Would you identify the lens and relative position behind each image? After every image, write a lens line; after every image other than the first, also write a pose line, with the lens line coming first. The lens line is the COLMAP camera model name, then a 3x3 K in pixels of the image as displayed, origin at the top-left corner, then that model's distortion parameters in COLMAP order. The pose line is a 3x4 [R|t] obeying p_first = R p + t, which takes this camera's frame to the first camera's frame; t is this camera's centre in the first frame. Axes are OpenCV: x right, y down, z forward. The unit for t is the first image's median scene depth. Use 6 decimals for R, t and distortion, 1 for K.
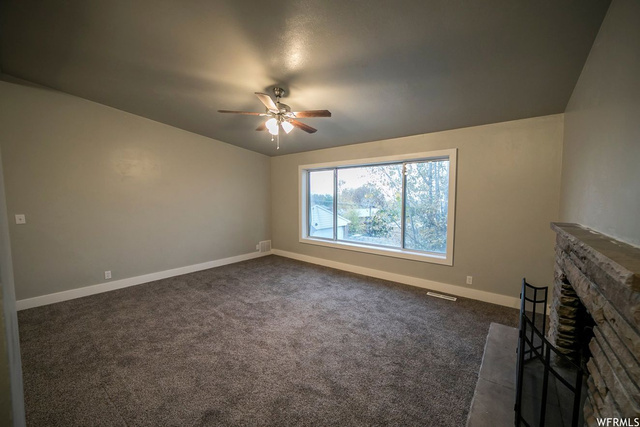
lens RADIAL K [[247.1, 0, 328.1], [0, 247.1, 217.3], [0, 0, 1]] dist [-0.012273, 0.000054]
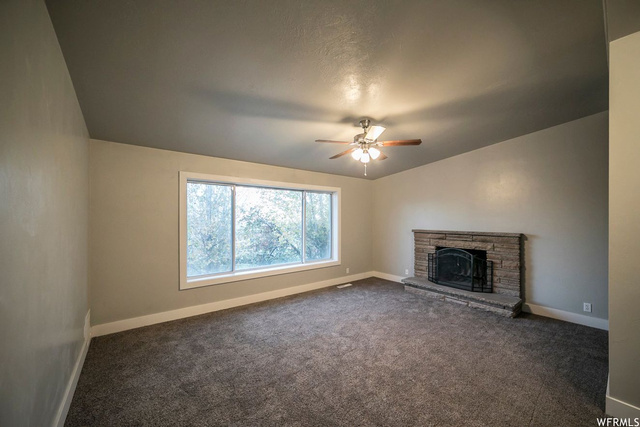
lens RADIAL K [[247.1, 0, 328.1], [0, 247.1, 217.3], [0, 0, 1]] dist [-0.012273, 0.000054]
pose [[0.234188, 0.003855, 0.972184, -0.876594], [0.077288, 0.996753, -0.022570, -0.055285], [-0.969114, 0.080424, 0.233130, 0.623844]]
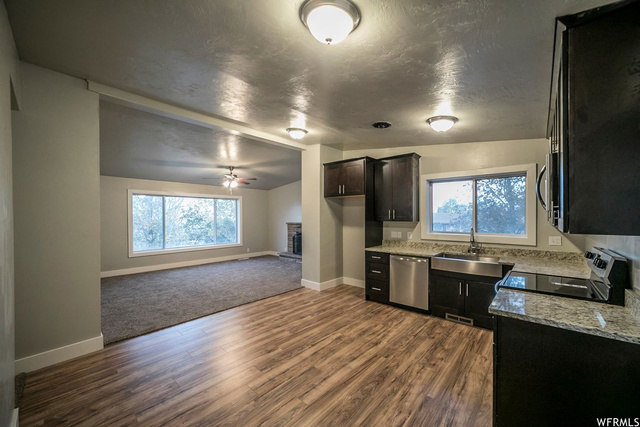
lens RADIAL K [[247.1, 0, 328.1], [0, 247.1, 217.3], [0, 0, 1]] dist [-0.012273, 0.000054]
pose [[0.072508, -0.005309, 0.997354, -1.566698], [0.086012, 0.996294, -0.000950, 0.001157], [-0.993652, 0.085853, 0.072696, 0.004467]]
